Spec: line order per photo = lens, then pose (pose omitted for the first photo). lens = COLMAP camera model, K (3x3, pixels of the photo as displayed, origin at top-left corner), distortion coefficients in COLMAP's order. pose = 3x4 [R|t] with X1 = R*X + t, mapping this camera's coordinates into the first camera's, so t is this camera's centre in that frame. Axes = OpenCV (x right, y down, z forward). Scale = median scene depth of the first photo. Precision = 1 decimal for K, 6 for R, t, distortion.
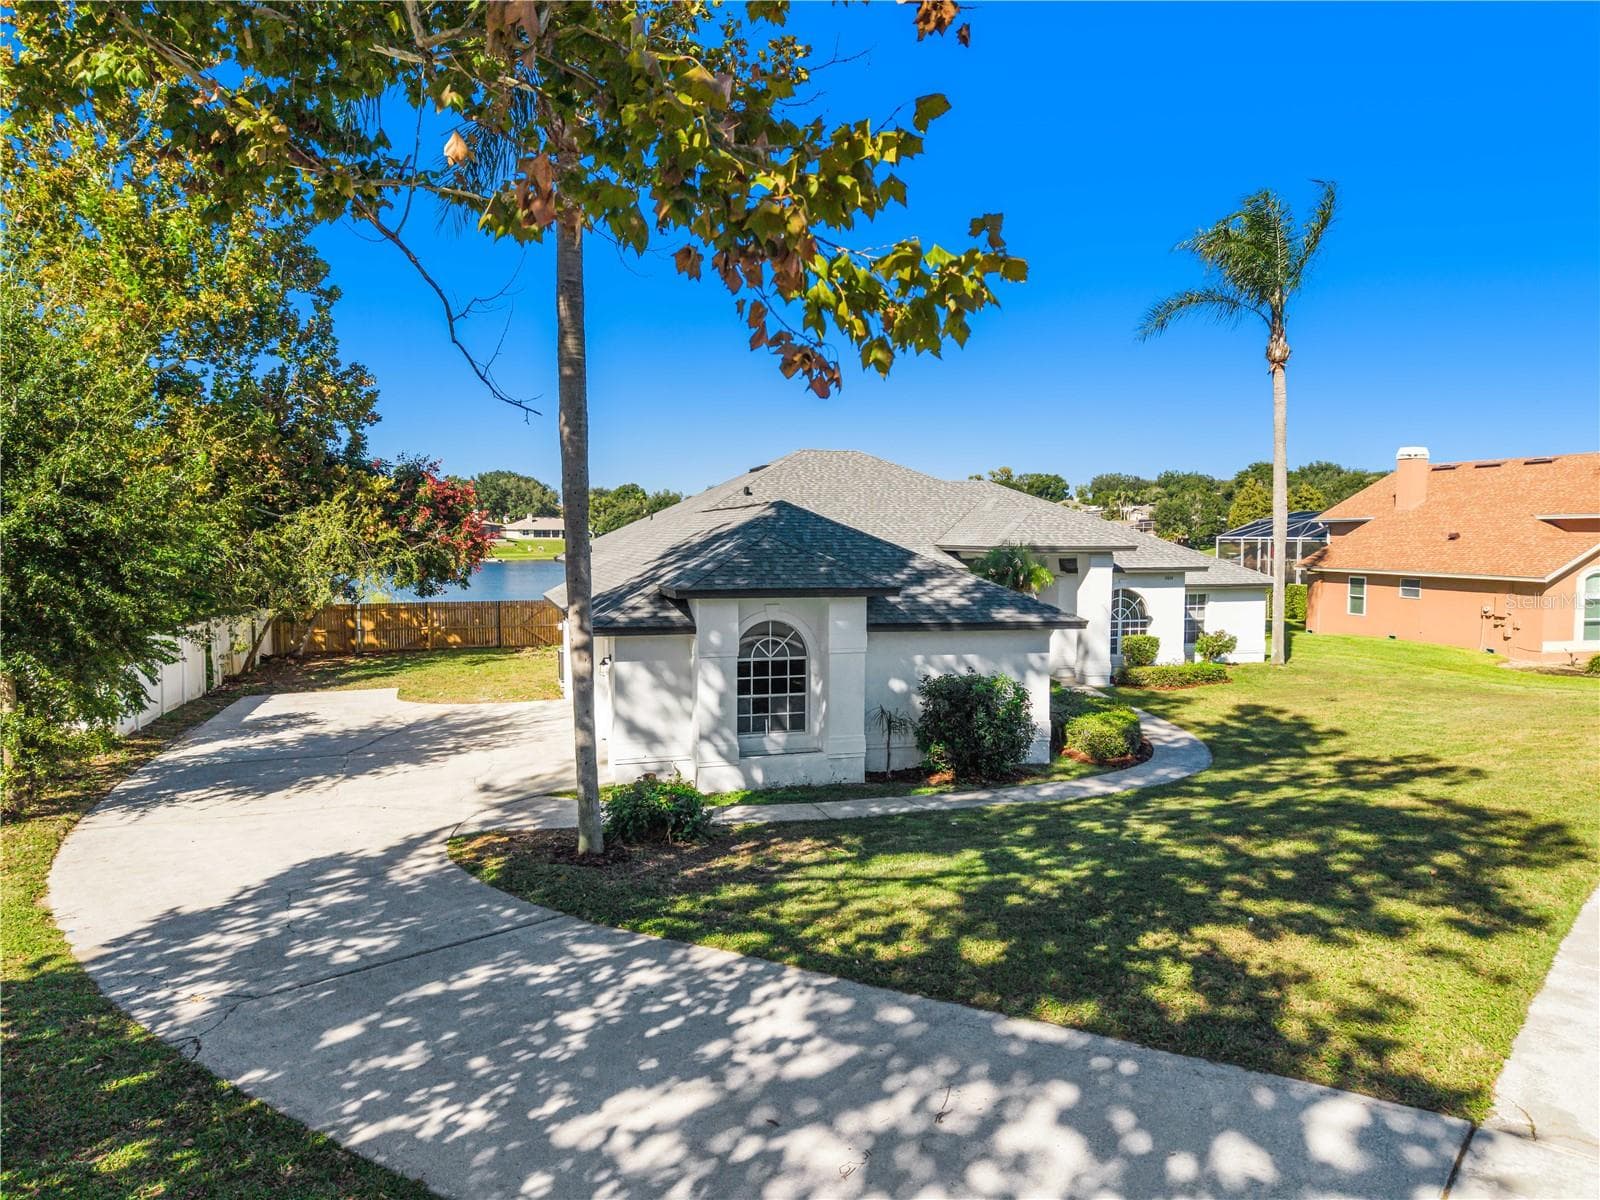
lens RADIAL K [[1064.4, 0, 806.8], [0, 1064.4, 592.7], [0, 0, 1]] dist [0.075208, -0.120790]
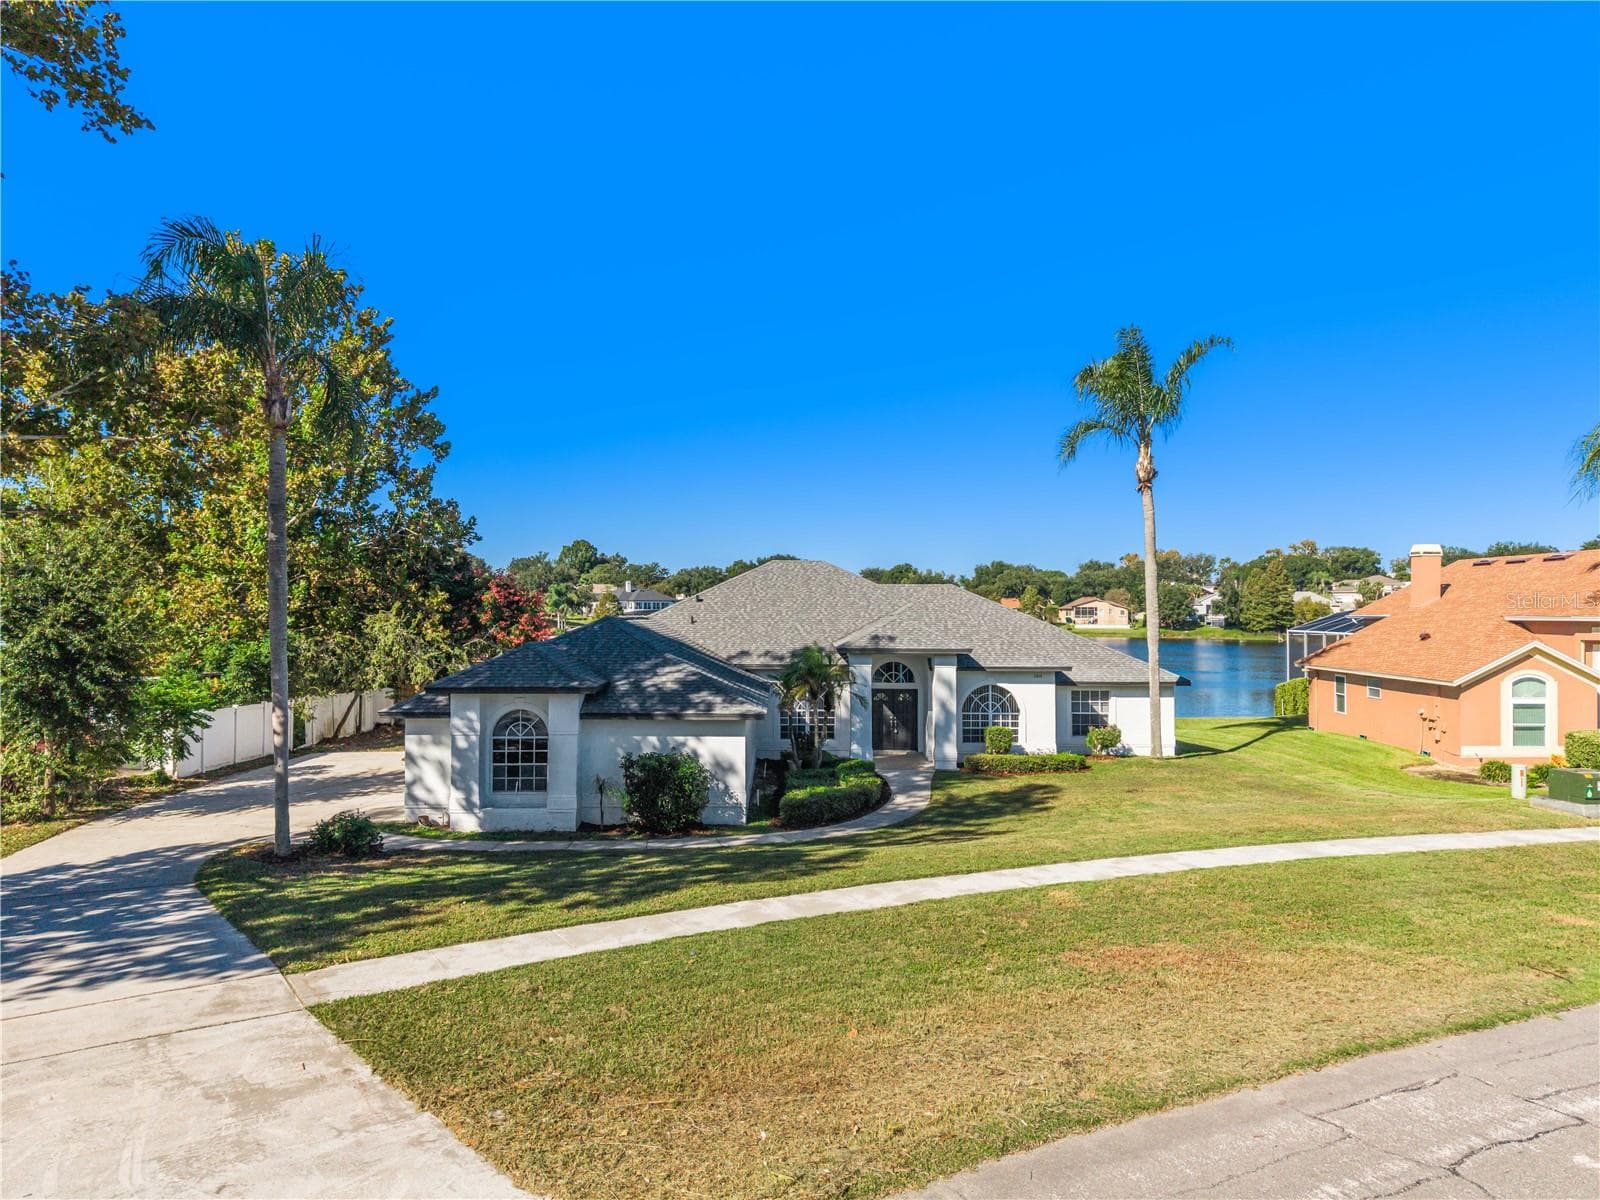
lens RADIAL K [[1064.4, 0, 806.8], [0, 1064.4, 592.7], [0, 0, 1]] dist [0.075208, -0.120790]
pose [[0.961569, -0.006045, -0.274496, 0.407682], [-0.013675, 0.997462, -0.069872, -0.019285], [0.274222, 0.070941, 0.959046, -0.141873]]
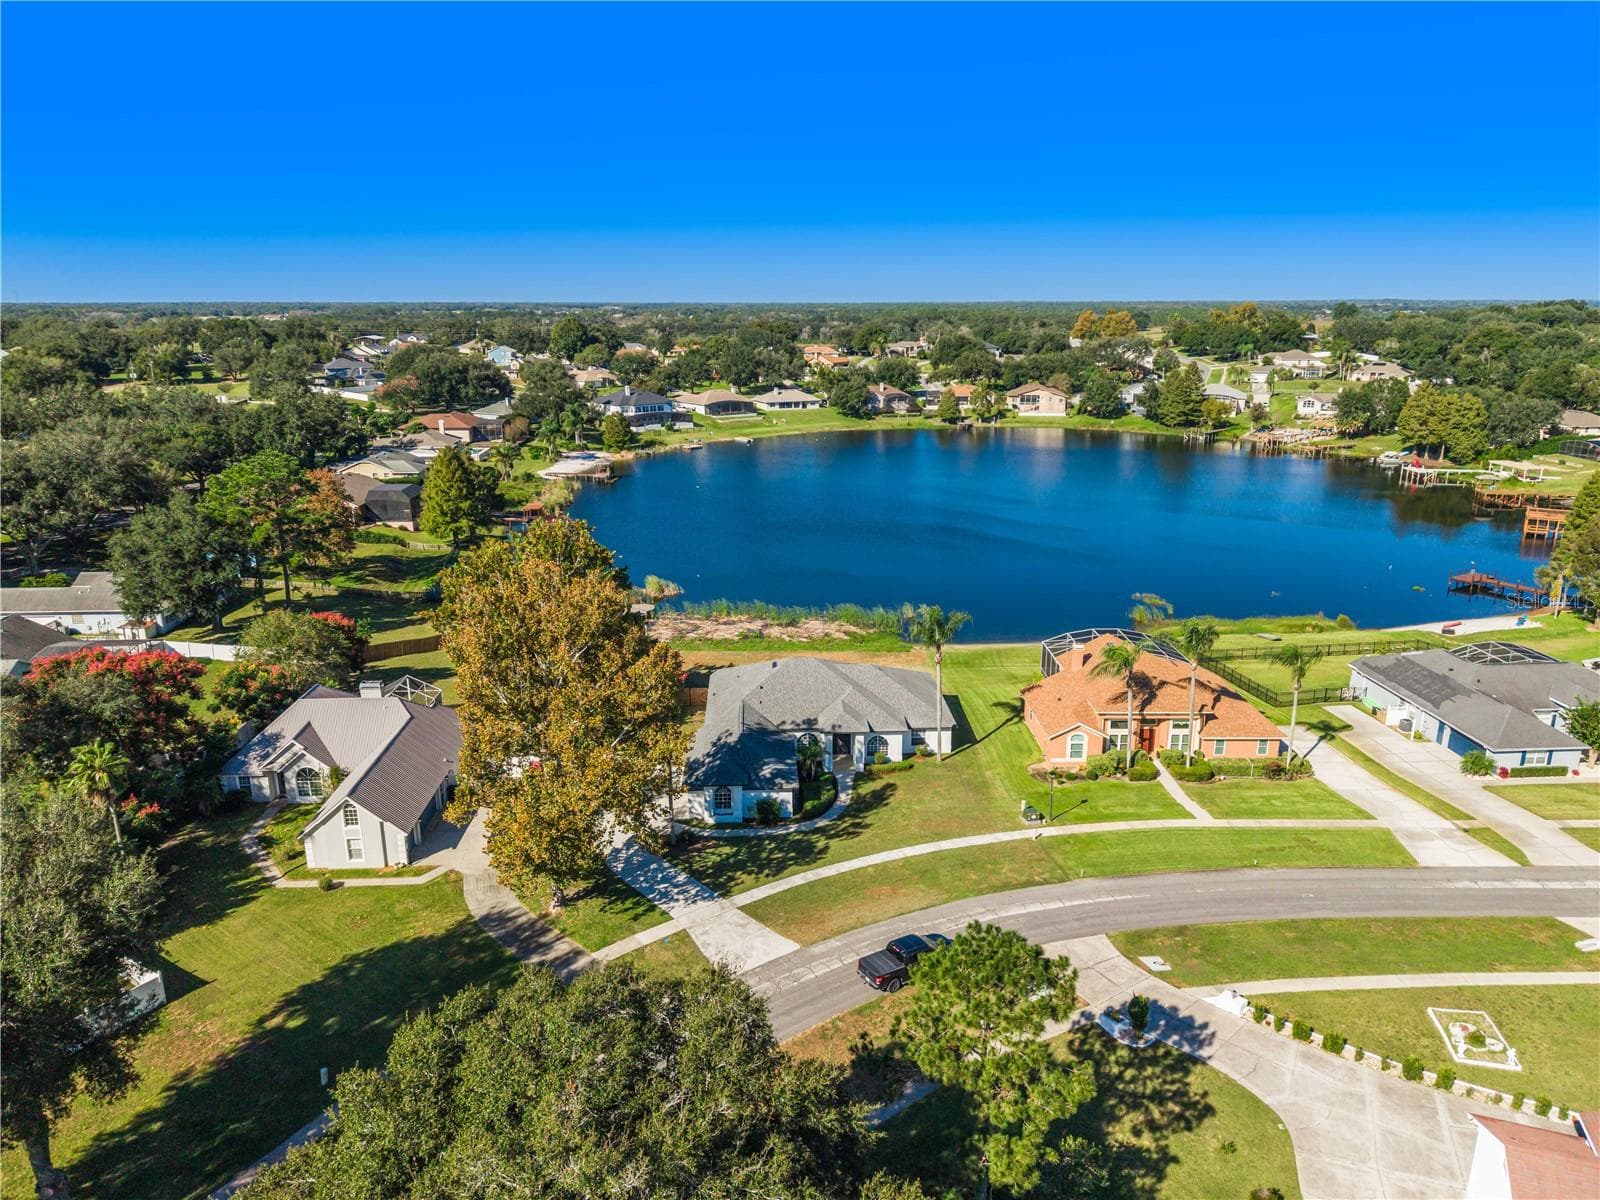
lens RADIAL K [[1064.4, 0, 806.8], [0, 1064.4, 592.7], [0, 0, 1]] dist [0.075208, -0.120790]
pose [[0.968704, 0.060906, -0.240631, 0.772512], [-0.010121, 0.978315, 0.206874, -0.981088], [0.248013, -0.197964, 0.948314, -1.738405]]
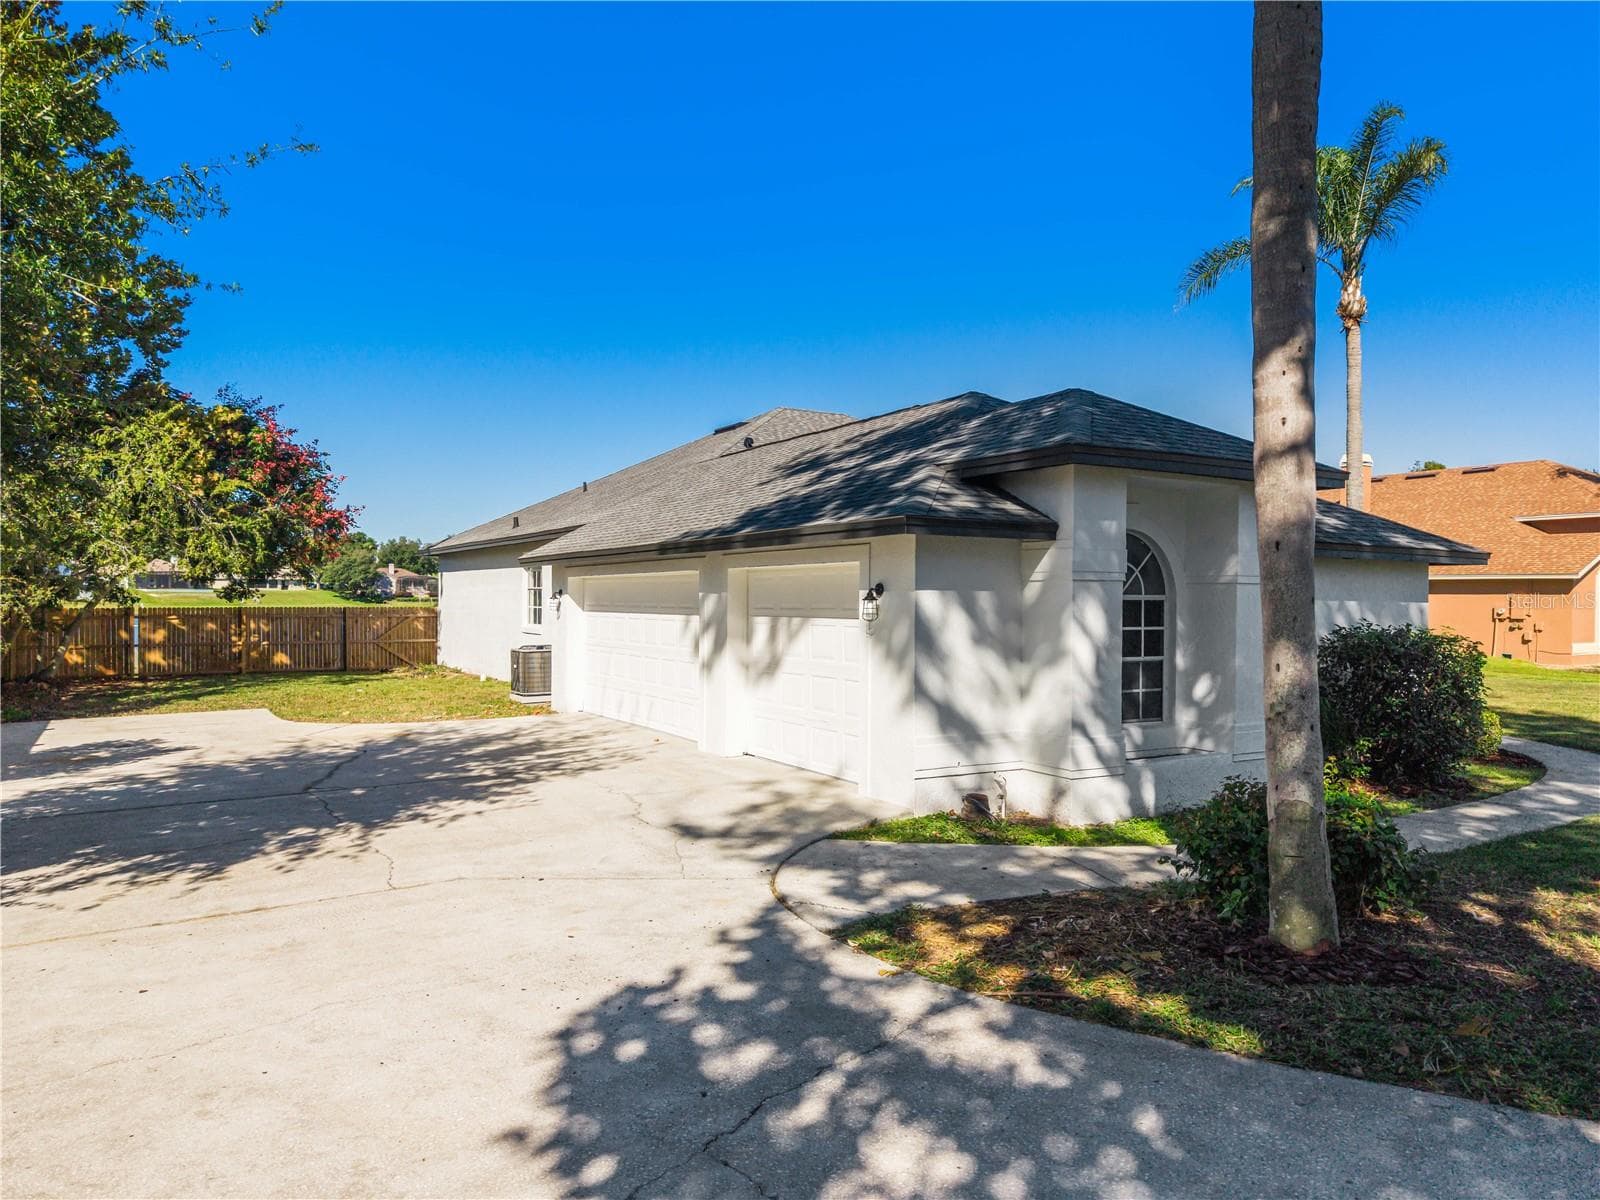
lens RADIAL K [[1079.0, 0, 809.5], [0, 1079.0, 604.2], [0, 0, 1]] dist [0.008257, 0.000432]
pose [[0.970864, 0.003652, 0.239604, -0.200834], [0.007080, 0.999010, -0.043911, 0.052635], [-0.239527, 0.044328, 0.969877, 0.263560]]
